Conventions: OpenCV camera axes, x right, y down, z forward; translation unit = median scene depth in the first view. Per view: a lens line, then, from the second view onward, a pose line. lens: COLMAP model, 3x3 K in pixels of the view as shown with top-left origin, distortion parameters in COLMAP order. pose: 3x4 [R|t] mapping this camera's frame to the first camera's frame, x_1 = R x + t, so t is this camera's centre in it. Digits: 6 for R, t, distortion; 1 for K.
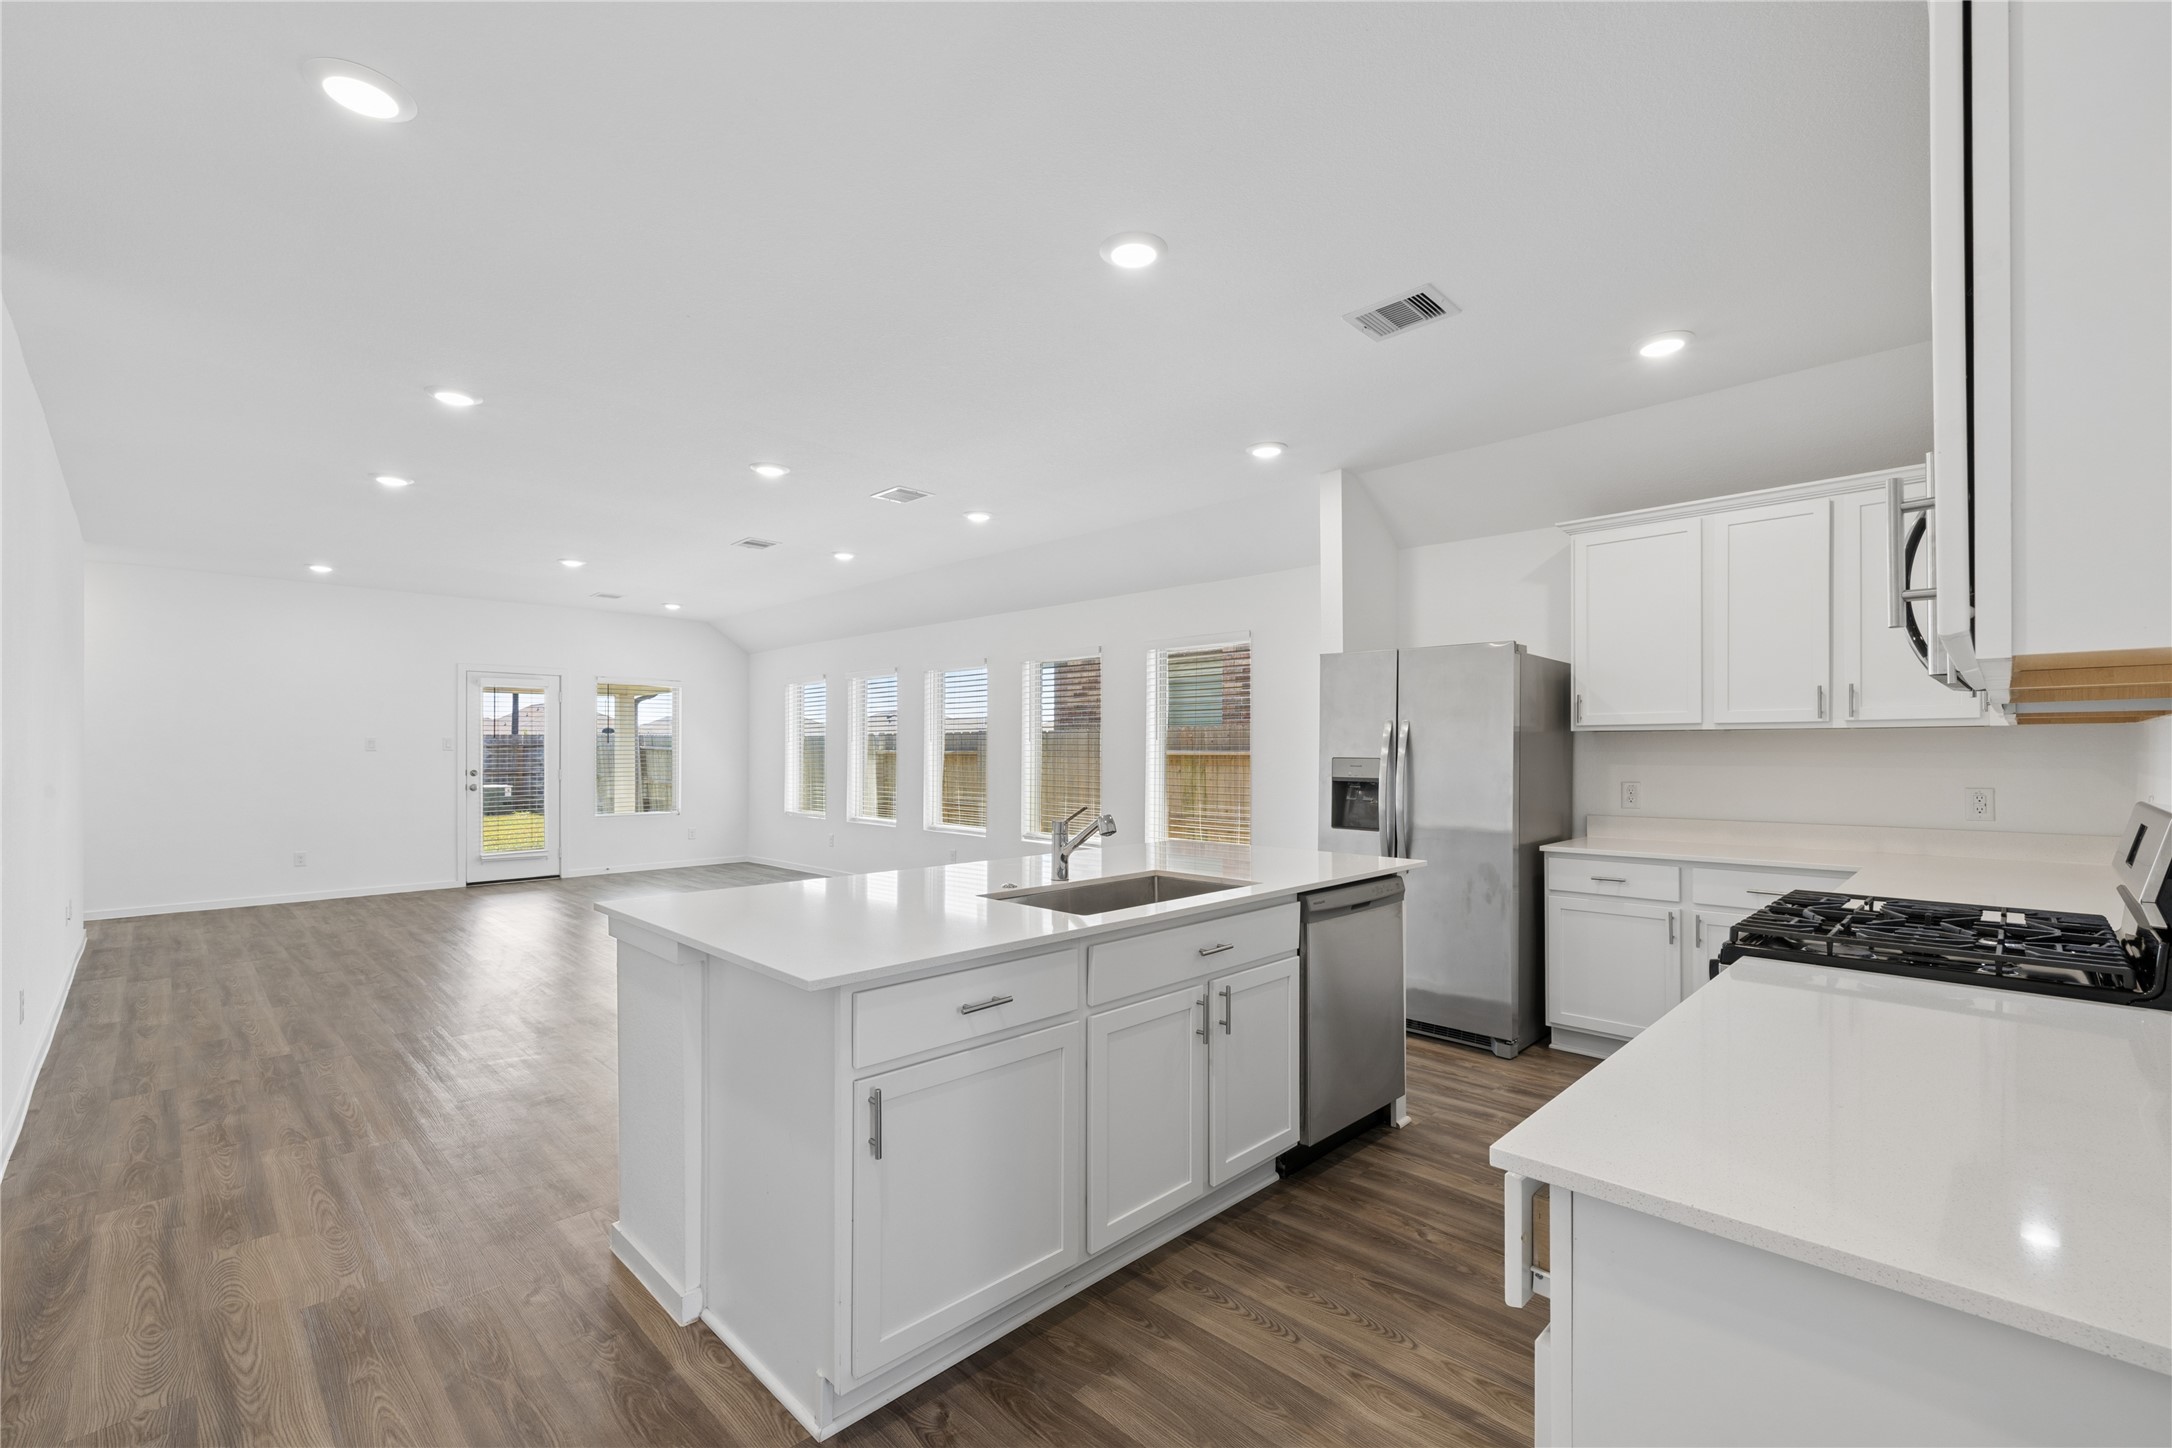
lens RADIAL K [[923.7, 0, 1085.2], [0, 923.7, 746.3], [0, 0, 1]] dist [-0.000148, 0.000611]
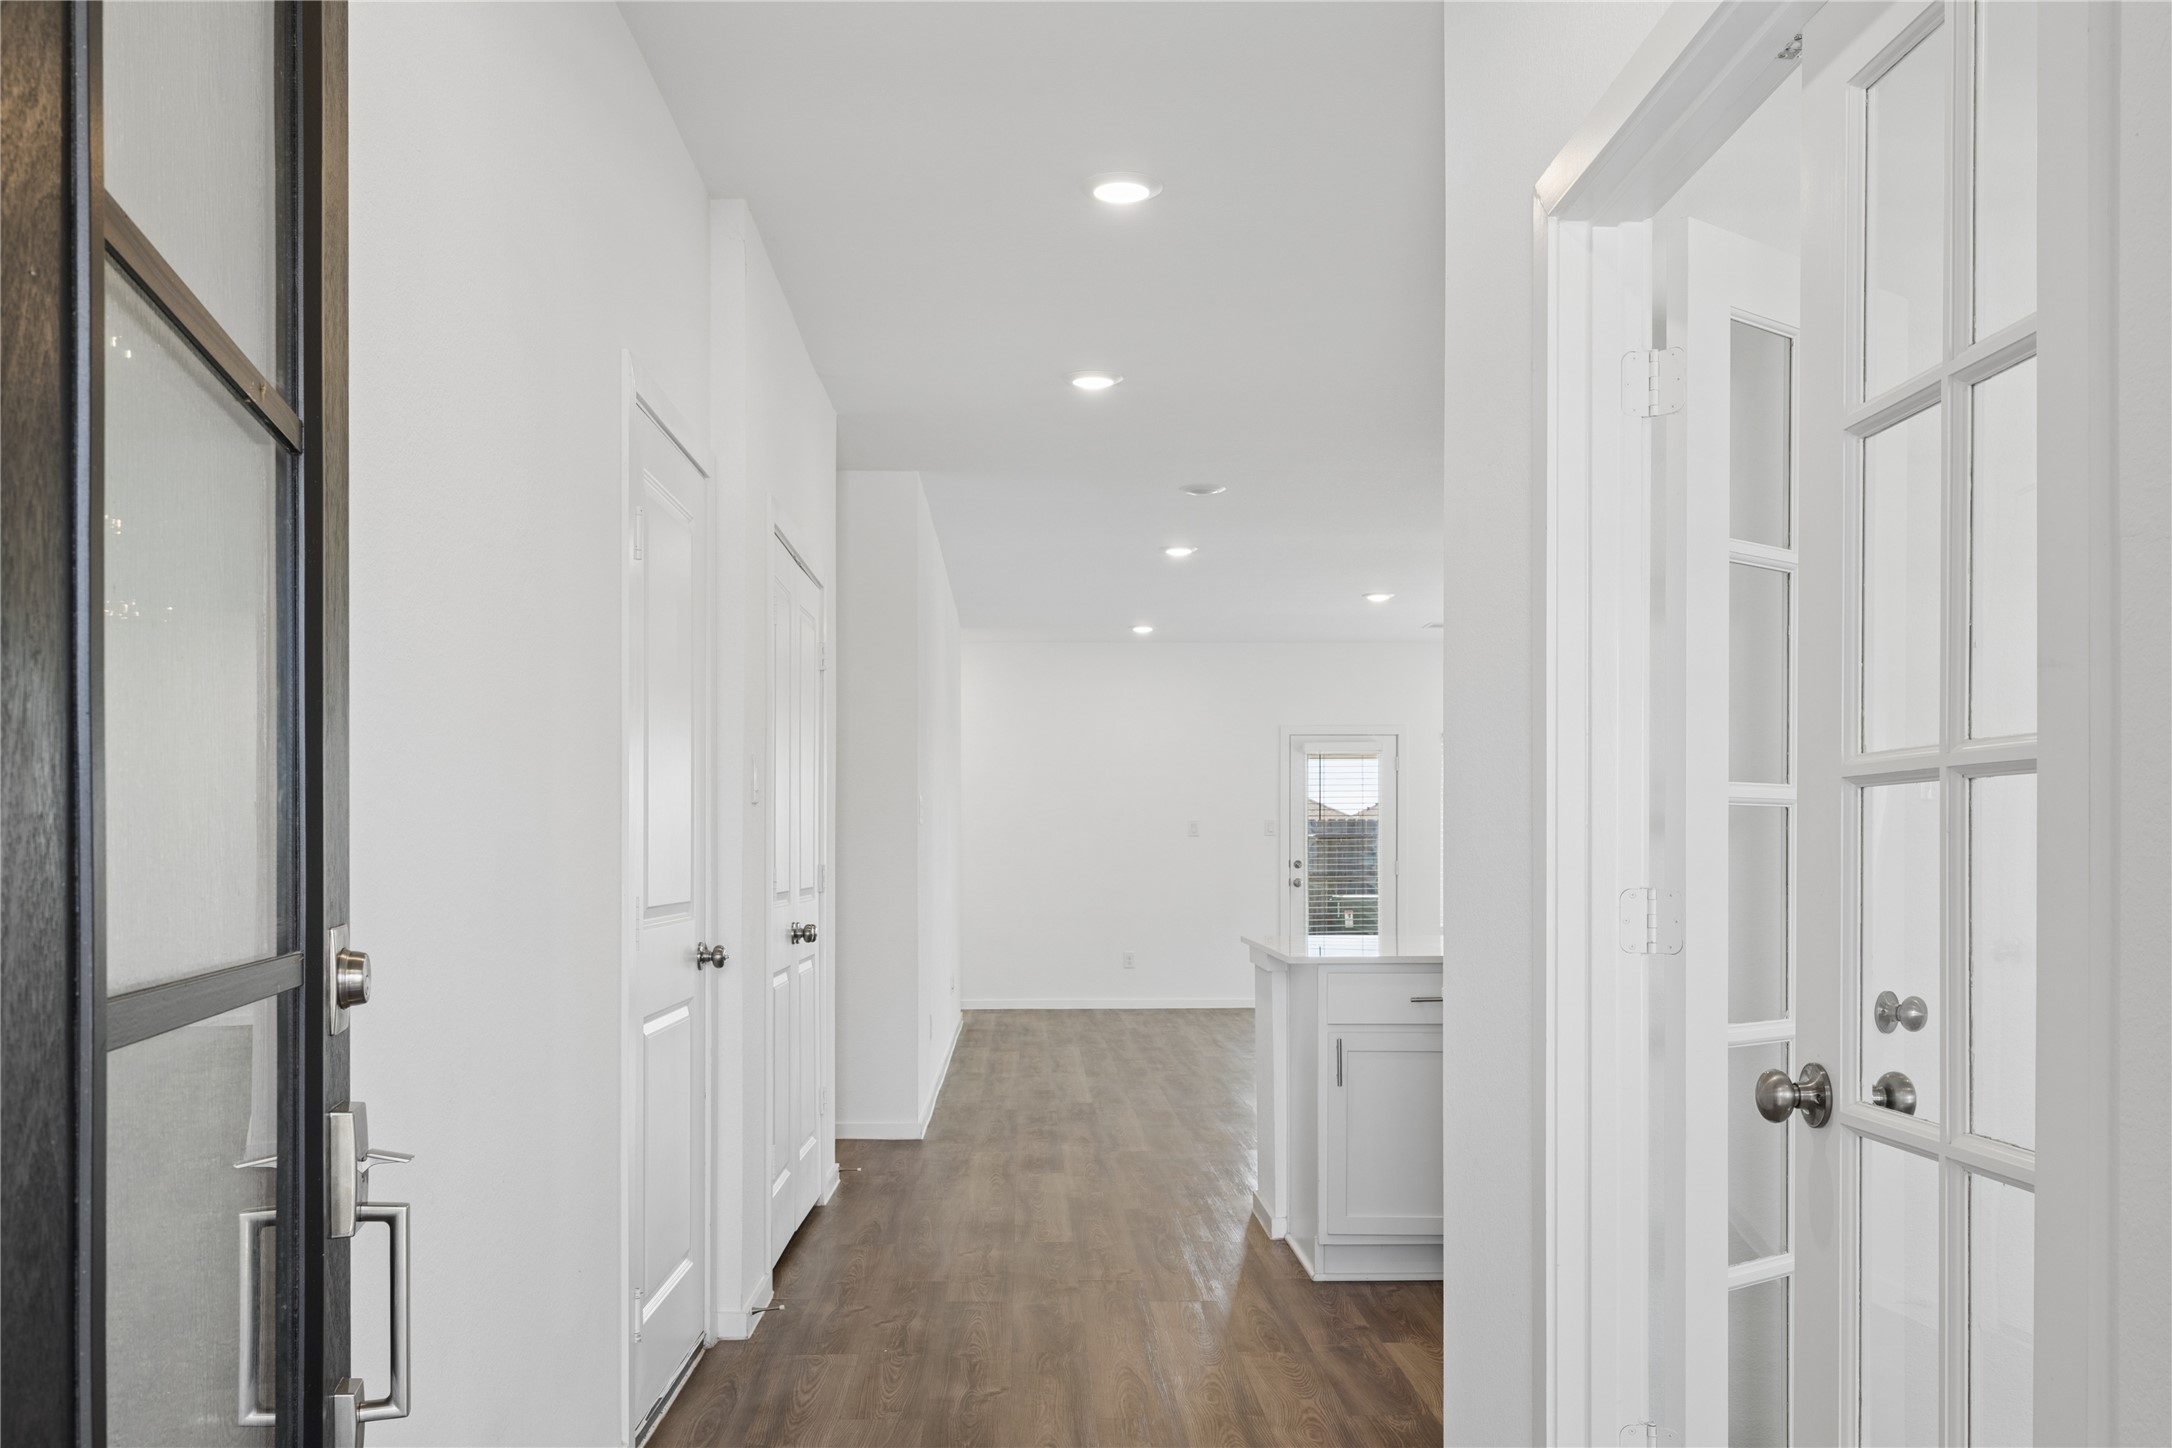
lens RADIAL K [[1808.8, 0, 1086.0], [0, 1808.8, 724.0], [0, 0, 1]] dist [-0.269176, 0.000286]
pose [[0.729214, -0.045812, -0.682751, 0.323968], [0.000921, 0.997821, -0.065970, 0.013462], [0.684285, 0.047477, 0.727667, -0.305770]]
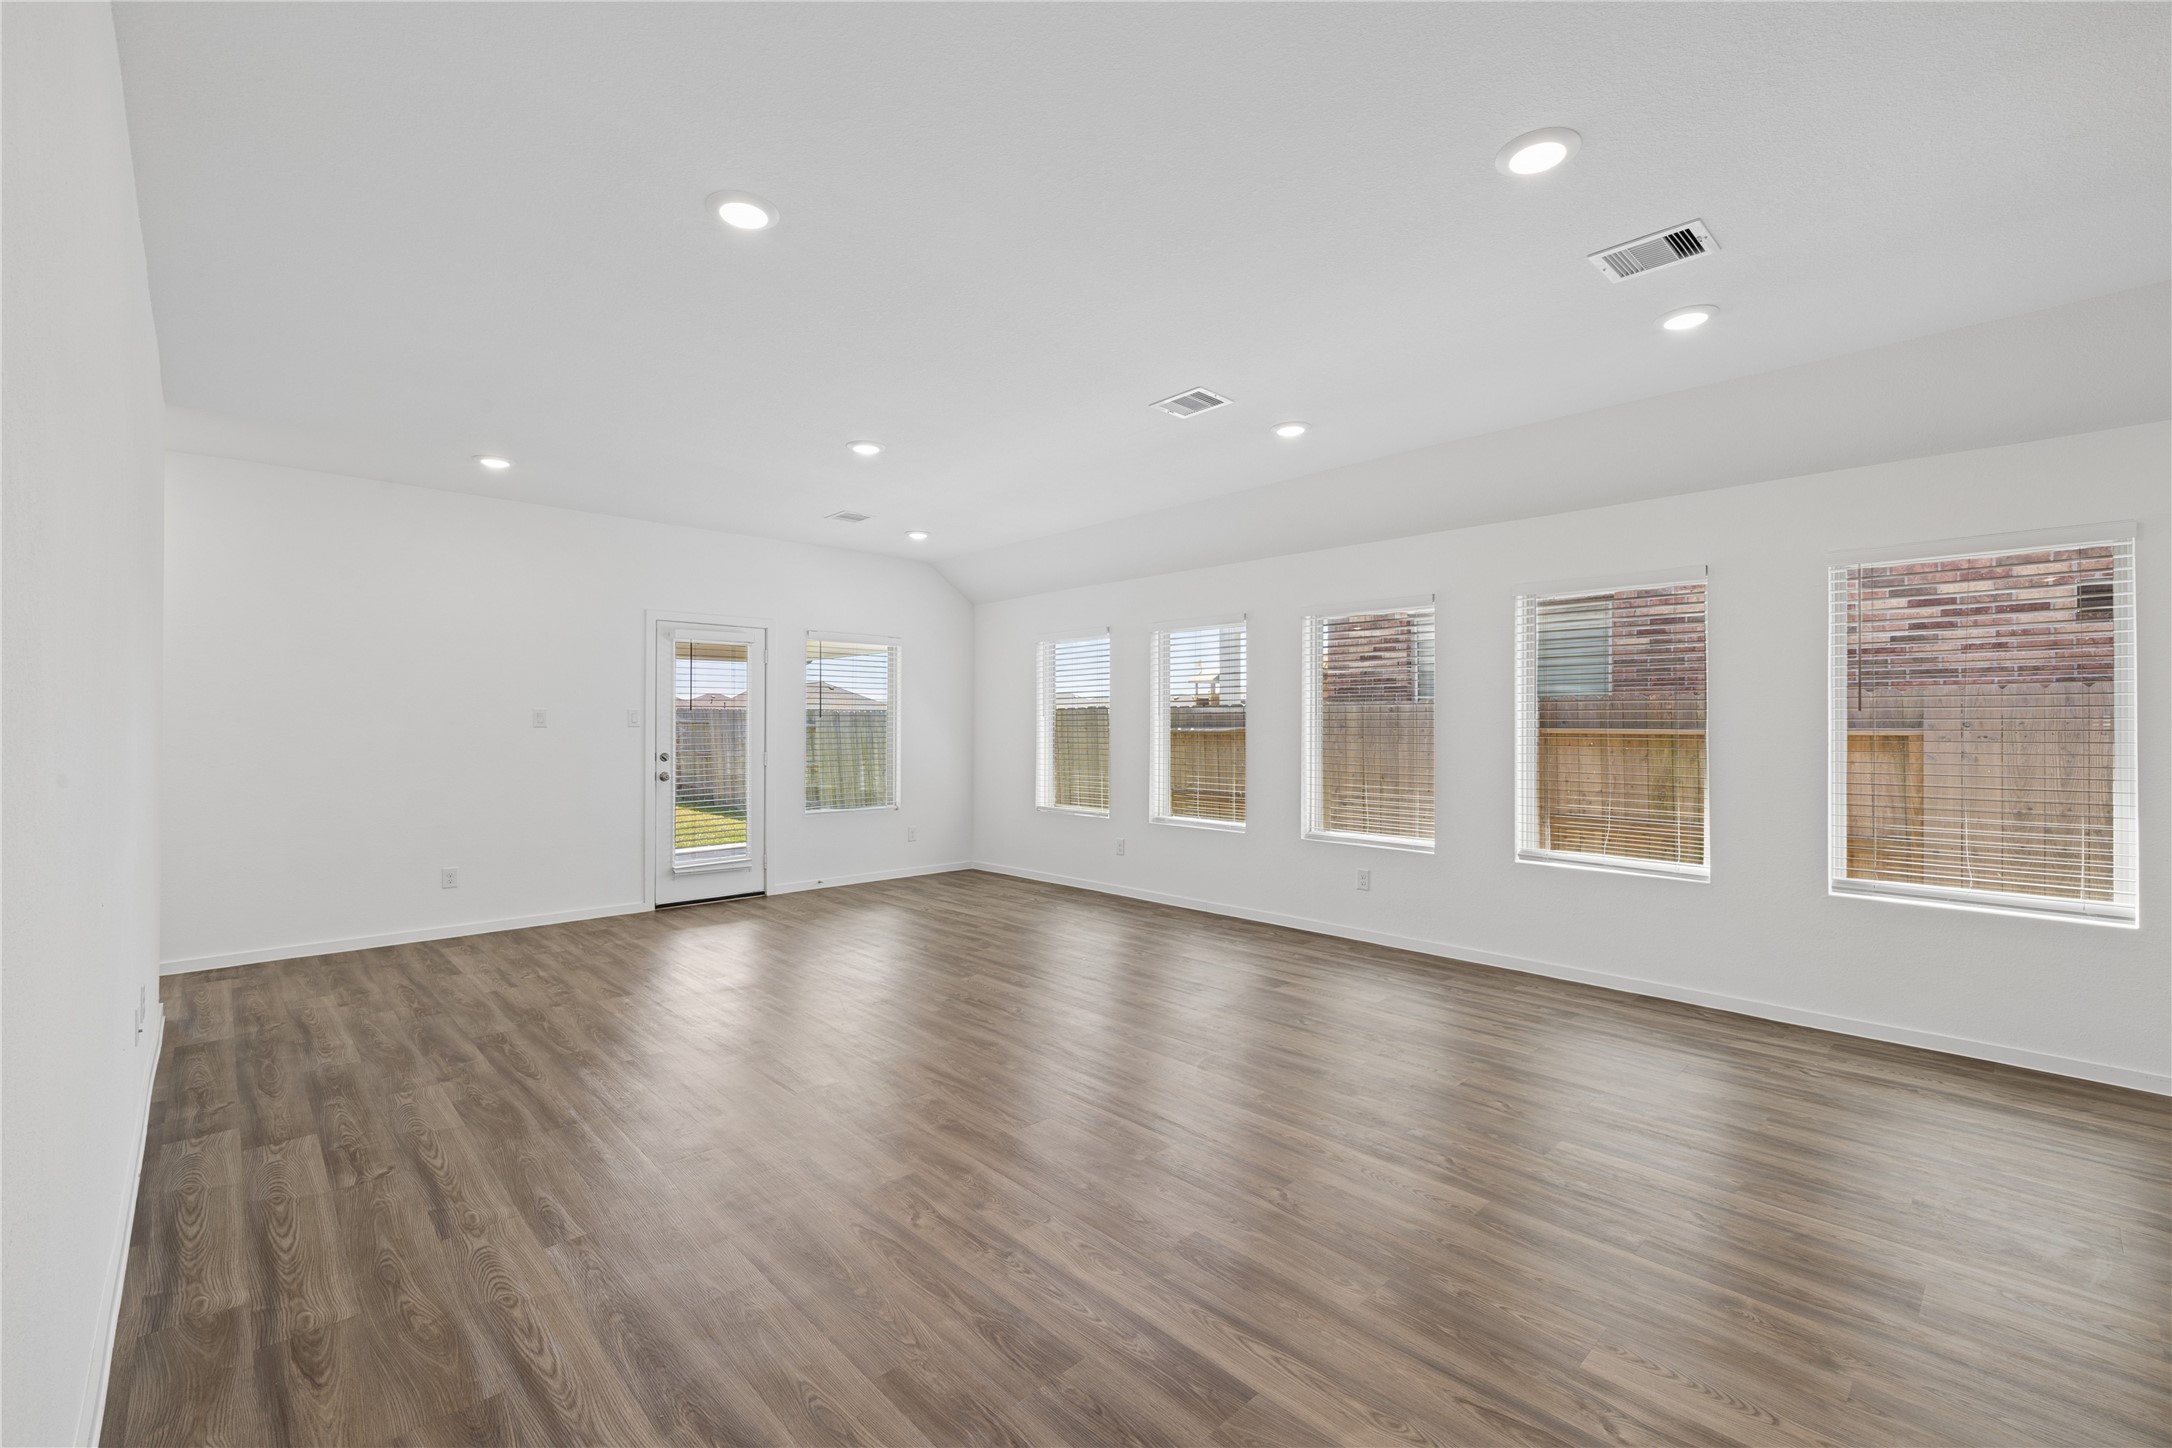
lens RADIAL K [[923.7, 0, 1092.9], [0, 923.7, 716.5], [0, 0, 1]] dist [0.001669, 0.000427]
pose [[0.999585, 0.000928, -0.028798, -0.371707], [-0.001144, 0.999971, -0.007500, 0.001763], [0.028791, 0.007529, 0.999557, 0.333401]]
